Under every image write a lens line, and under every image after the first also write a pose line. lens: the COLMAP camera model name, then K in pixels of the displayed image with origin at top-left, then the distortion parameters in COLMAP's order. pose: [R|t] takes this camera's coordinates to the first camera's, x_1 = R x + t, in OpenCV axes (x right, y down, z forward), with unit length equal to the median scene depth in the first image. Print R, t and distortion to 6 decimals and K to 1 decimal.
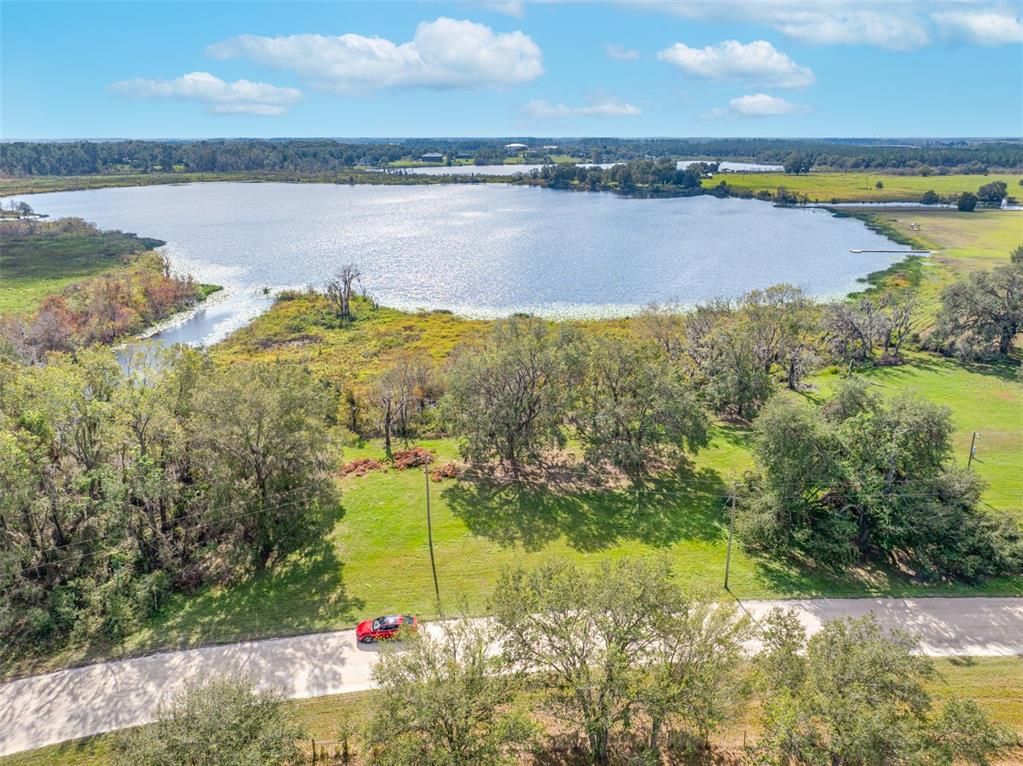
lens RADIAL K [[722.2, 0, 511.5], [0, 722.2, 383.0], [0, 0, 1]] dist [-0.009280, 0.008629]
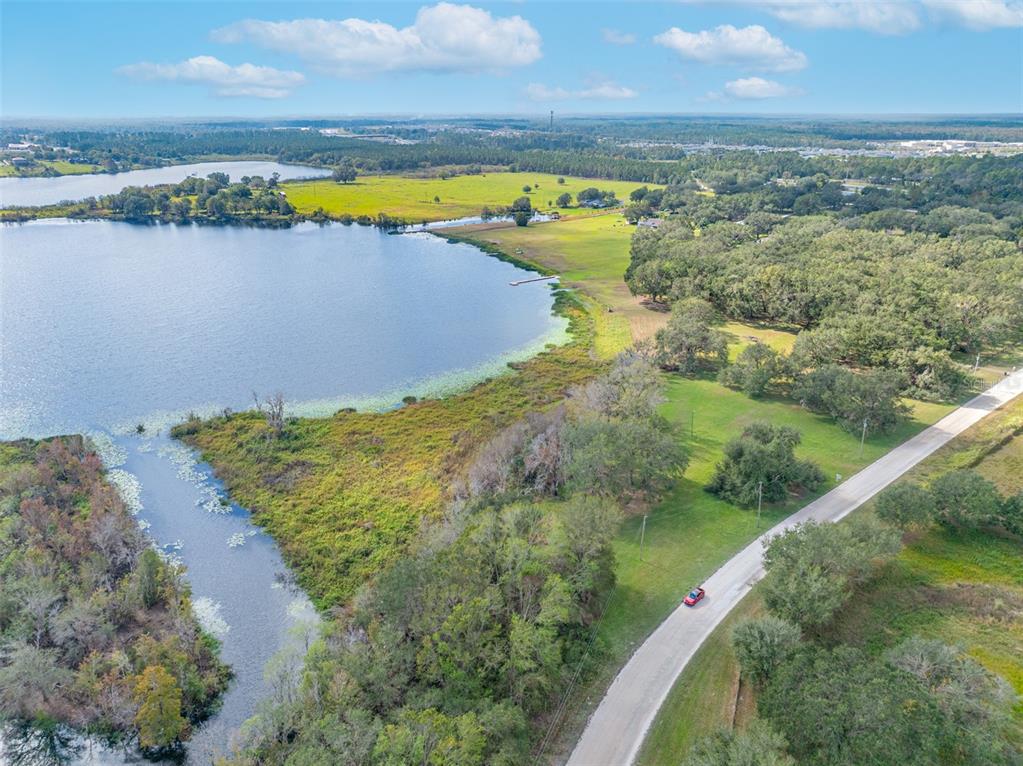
lens RADIAL K [[725.5, 0, 512.0], [0, 725.5, 369.5], [0, 0, 1]] dist [-0.001863, -0.000956]
pose [[0.773792, -0.212819, 0.596619, -0.643061], [0.204275, 0.975389, 0.082992, -0.227363], [-0.599598, 0.057656, 0.798222, -0.164371]]
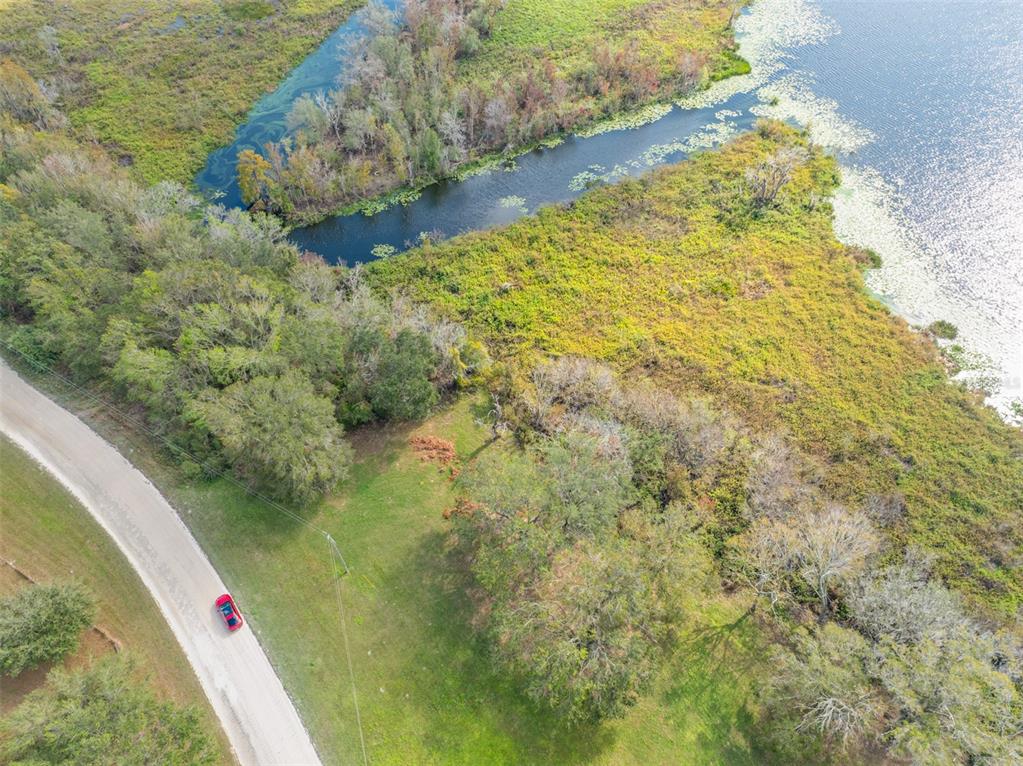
lens RADIAL K [[722.2, 0, 511.5], [0, 722.2, 383.0], [0, 0, 1]] dist [-0.009280, 0.008629]
pose [[0.511885, 0.654224, -0.556744, 0.232031], [-0.273072, 0.738394, 0.616609, -0.392068], [0.814497, -0.163601, 0.556623, 0.267552]]
